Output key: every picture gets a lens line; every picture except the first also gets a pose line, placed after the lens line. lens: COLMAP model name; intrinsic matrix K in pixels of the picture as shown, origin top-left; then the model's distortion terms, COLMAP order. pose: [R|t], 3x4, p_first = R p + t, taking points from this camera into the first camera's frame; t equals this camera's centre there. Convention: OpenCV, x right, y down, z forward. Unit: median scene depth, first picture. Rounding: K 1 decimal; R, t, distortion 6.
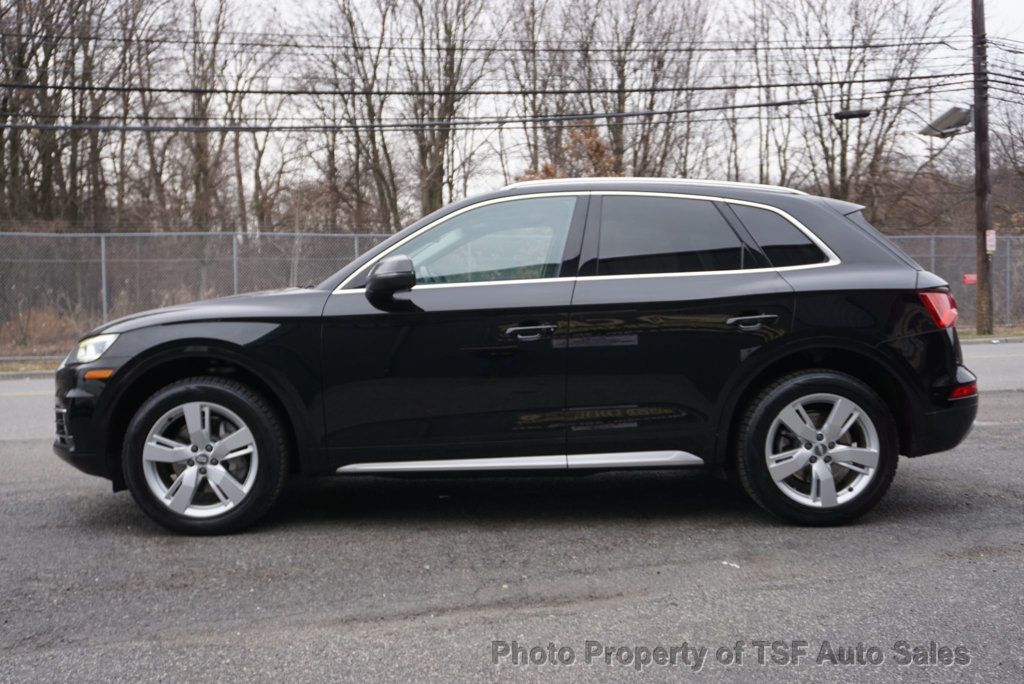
lens RADIAL K [[983.3, 0, 512.0], [0, 983.3, 342.0], [0, 0, 1]] dist [-0.001757, -0.007831]
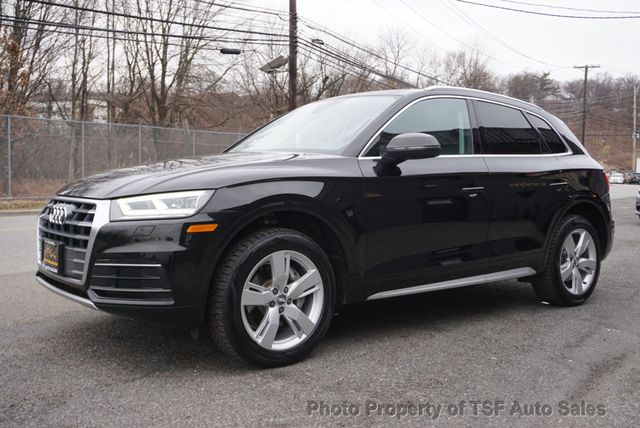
lens RADIAL K [[668.8, 0, 320.0], [0, 668.8, 214.0], [0, 0, 1]] dist [0.005822, -0.008242]
pose [[0.781433, -0.012581, 0.623863, -0.764591], [0.000240, 0.999803, 0.019862, 0.003947], [-0.623989, -0.015371, 0.781282, 0.364618]]
